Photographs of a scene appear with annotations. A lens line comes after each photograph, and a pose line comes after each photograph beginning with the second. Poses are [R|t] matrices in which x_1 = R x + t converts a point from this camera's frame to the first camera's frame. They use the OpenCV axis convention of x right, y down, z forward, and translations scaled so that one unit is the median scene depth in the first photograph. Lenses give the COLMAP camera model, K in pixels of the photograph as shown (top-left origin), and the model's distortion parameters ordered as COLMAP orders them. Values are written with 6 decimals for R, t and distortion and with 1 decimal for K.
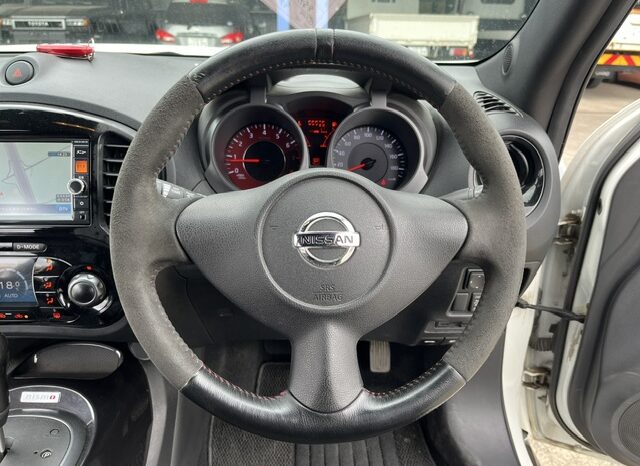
lens RADIAL K [[490.2, 0, 327.2], [0, 490.2, 231.1], [0, 0, 1]] dist [0.056342, -0.087429]
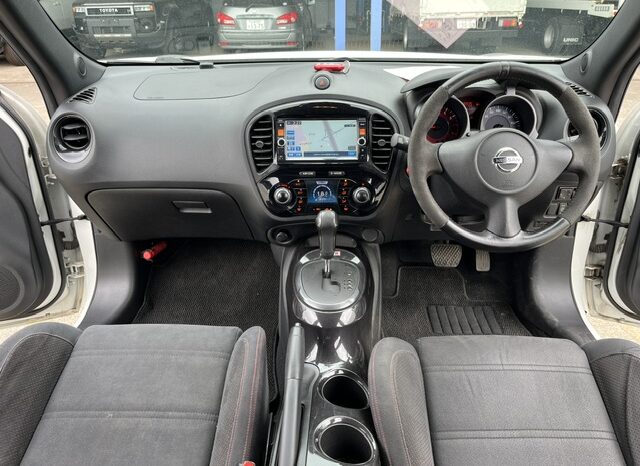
lens RADIAL K [[490.2, 0, 321.0], [0, 490.2, 235.3], [0, 0, 1]] dist [0.056342, -0.087429]
pose [[0.996646, -0.003929, -0.081736, -0.421309], [0.008714, 0.998263, 0.058272, 0.140355], [0.081365, -0.058789, 0.994949, -0.836230]]
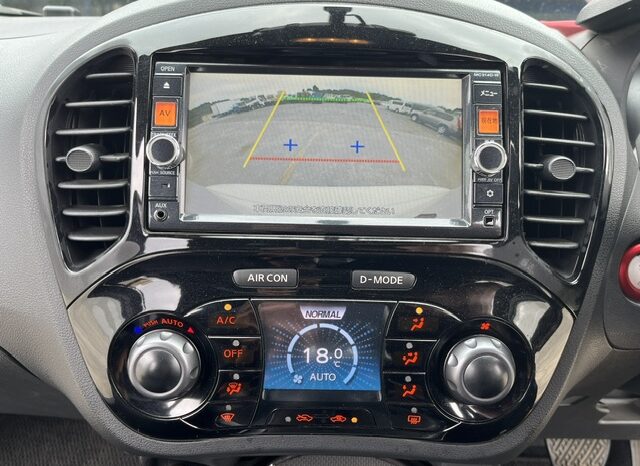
lens RADIAL K [[490.2, 0, 323.2], [0, 490.2, 237.0], [0, 0, 1]] dist [0.056342, -0.087429]
pose [[0.999540, 0.014730, -0.026514, -0.544905], [-0.017036, 0.995891, -0.088946, 0.029023], [0.025095, 0.089357, 0.995683, 0.422592]]
